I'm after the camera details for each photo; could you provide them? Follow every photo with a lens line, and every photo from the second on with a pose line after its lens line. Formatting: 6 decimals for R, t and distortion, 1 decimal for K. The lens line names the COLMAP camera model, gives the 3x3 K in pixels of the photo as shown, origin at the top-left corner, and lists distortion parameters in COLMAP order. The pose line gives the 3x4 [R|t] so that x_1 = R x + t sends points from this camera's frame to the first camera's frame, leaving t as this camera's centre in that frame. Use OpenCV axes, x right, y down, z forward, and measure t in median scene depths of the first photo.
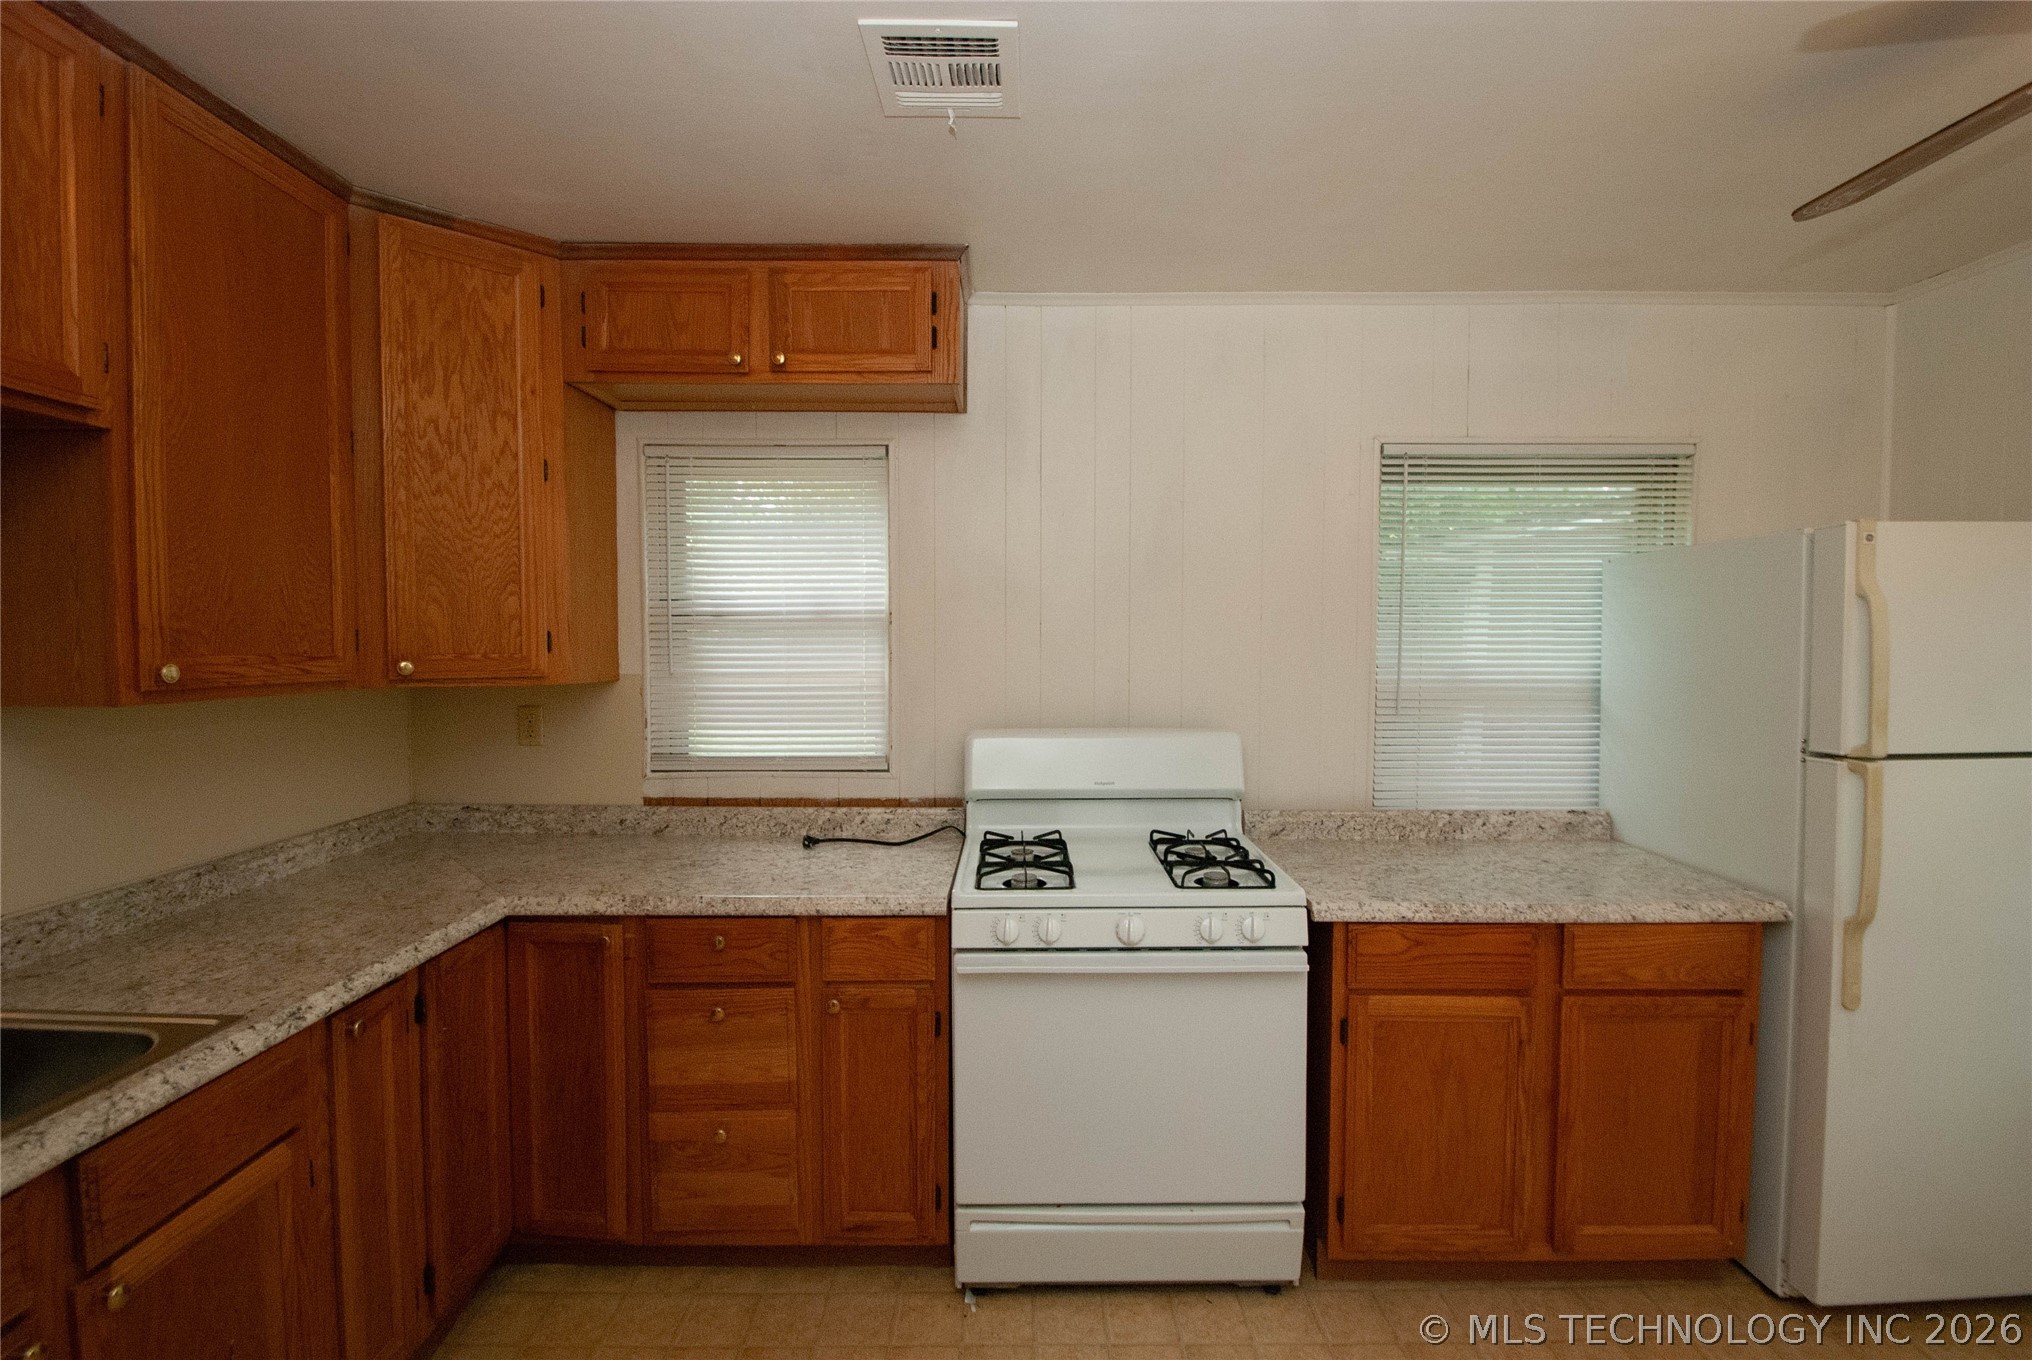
lens RADIAL K [[886.6, 0, 1019.6], [0, 886.6, 676.2], [0, 0, 1]] dist [0.002284, -0.009429]
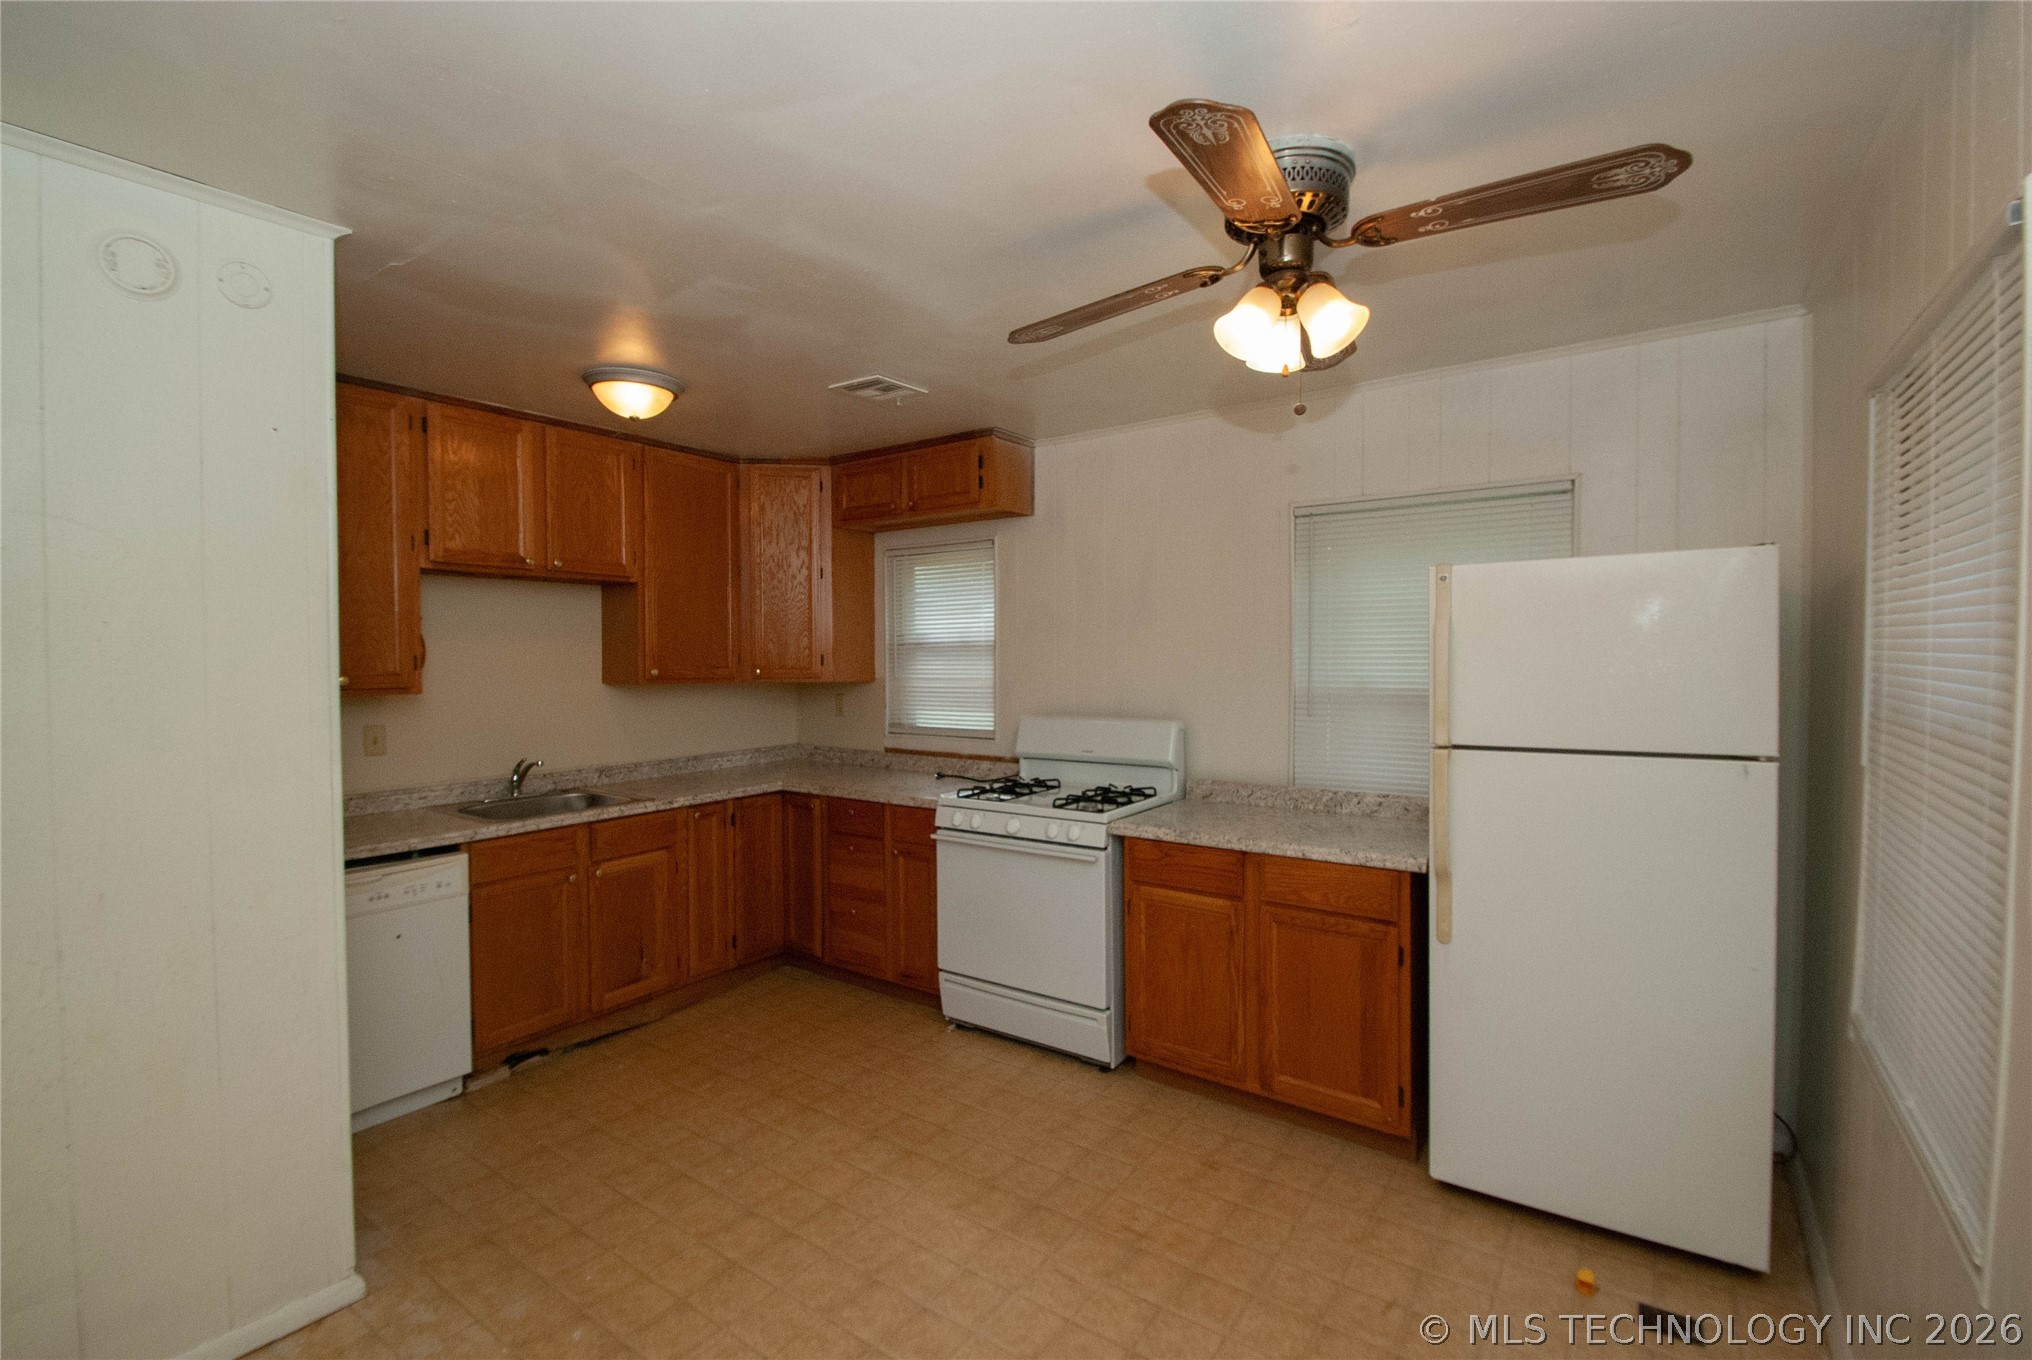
lens RADIAL K [[886.6, 0, 1019.6], [0, 886.6, 676.2], [0, 0, 1]] dist [0.002284, -0.009429]
pose [[0.815619, 0.007822, -0.578537, 1.042869], [-0.018516, 0.999749, -0.012587, 0.014403], [0.578294, 0.020978, 0.815559, -0.376922]]
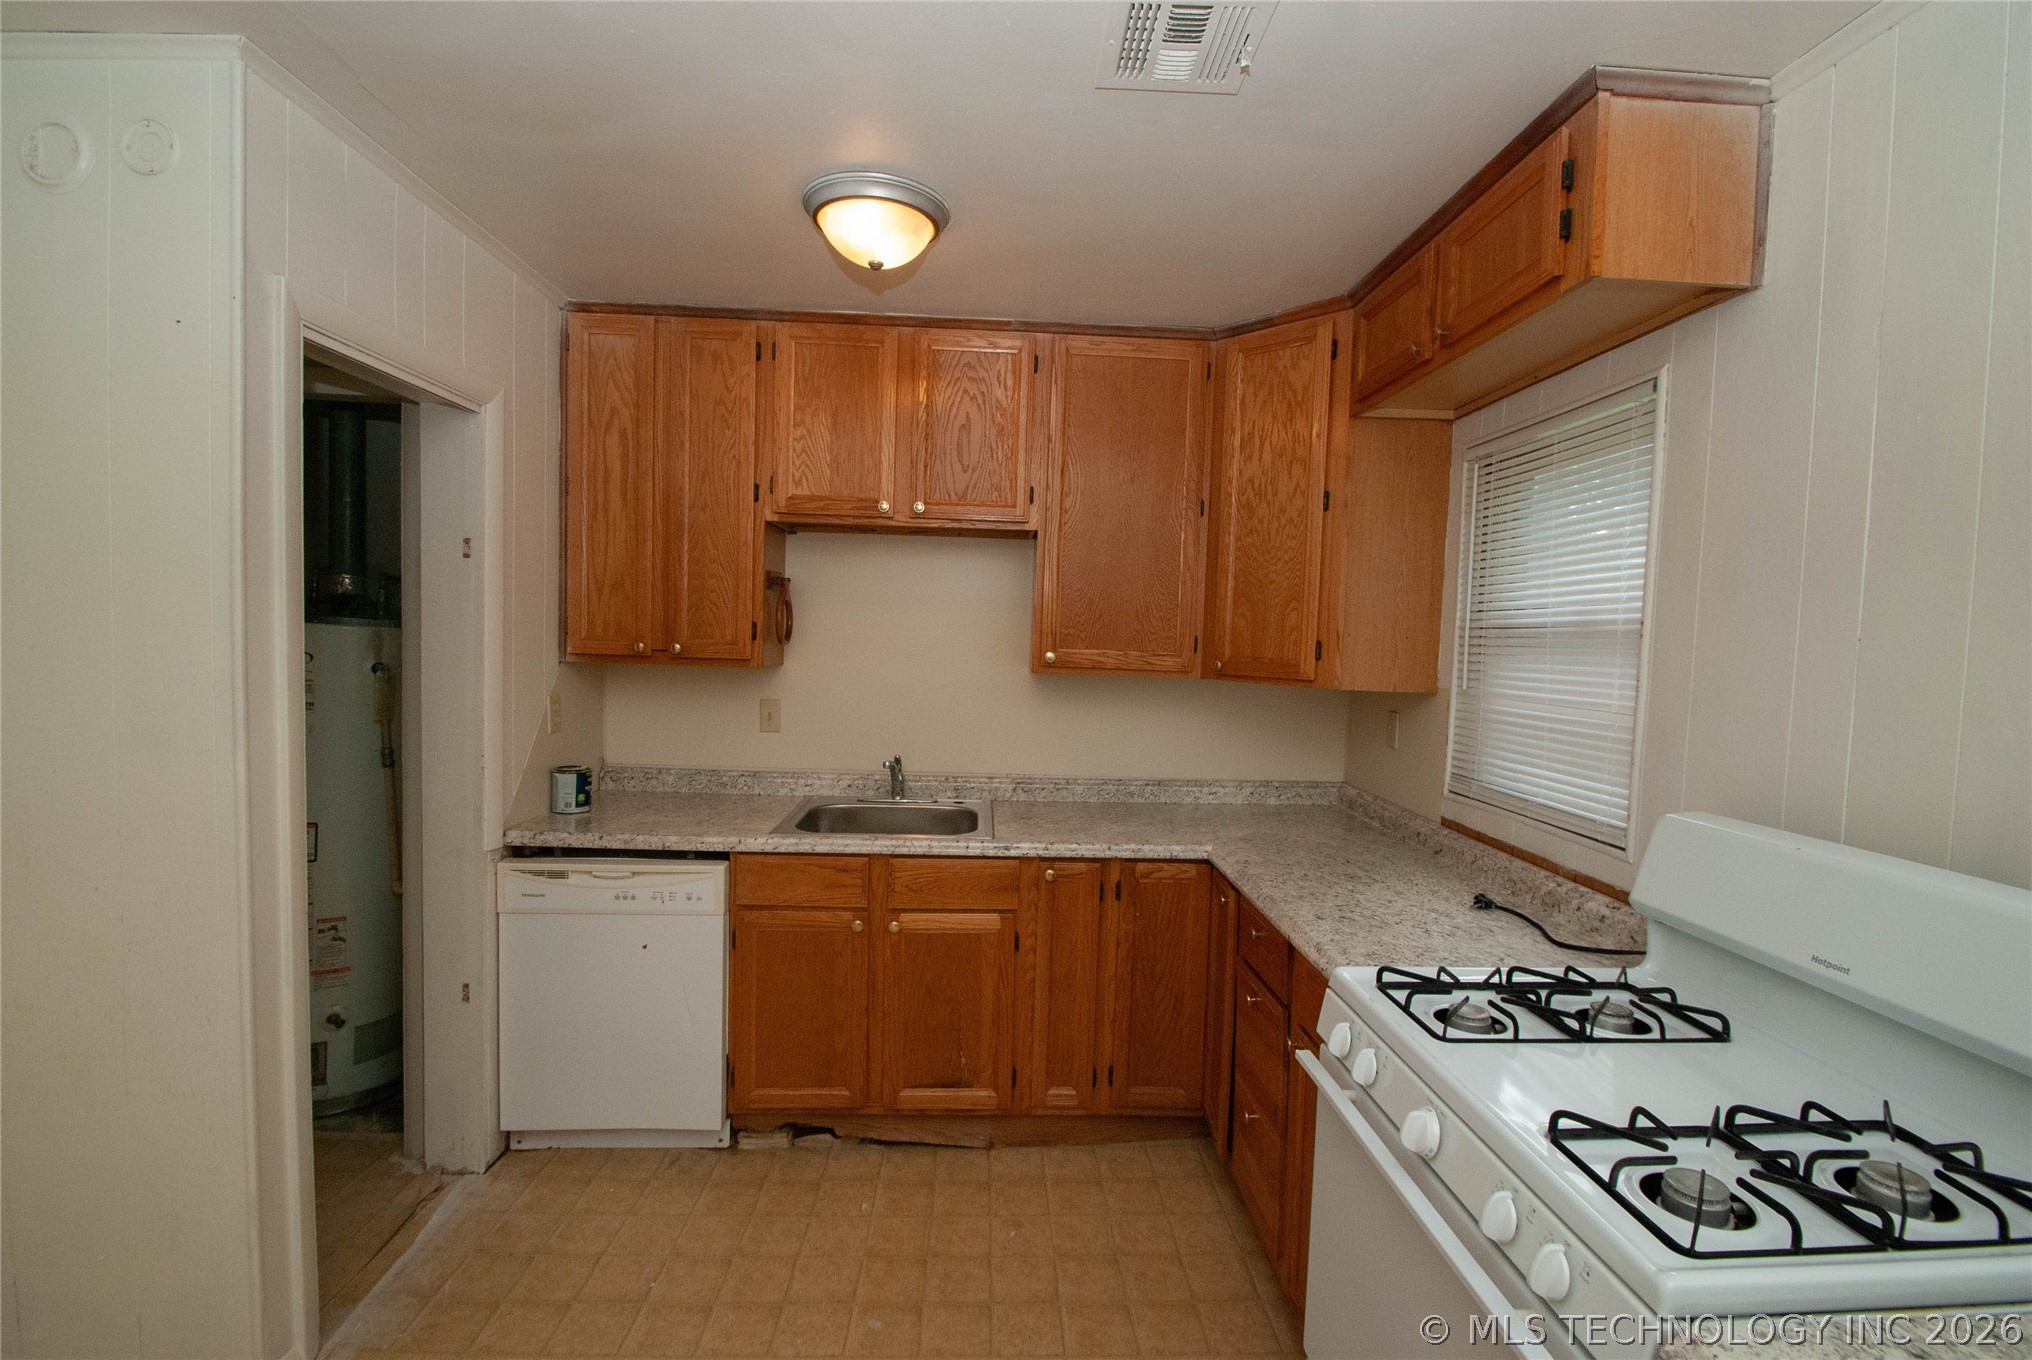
lens RADIAL K [[886.6, 0, 1019.6], [0, 886.6, 676.2], [0, 0, 1]] dist [0.002284, -0.009429]
pose [[0.045294, 0.046957, -0.997869, 0.648299], [-0.074859, 0.996246, 0.043483, -0.029143], [0.996165, 0.072730, 0.048640, 0.611316]]
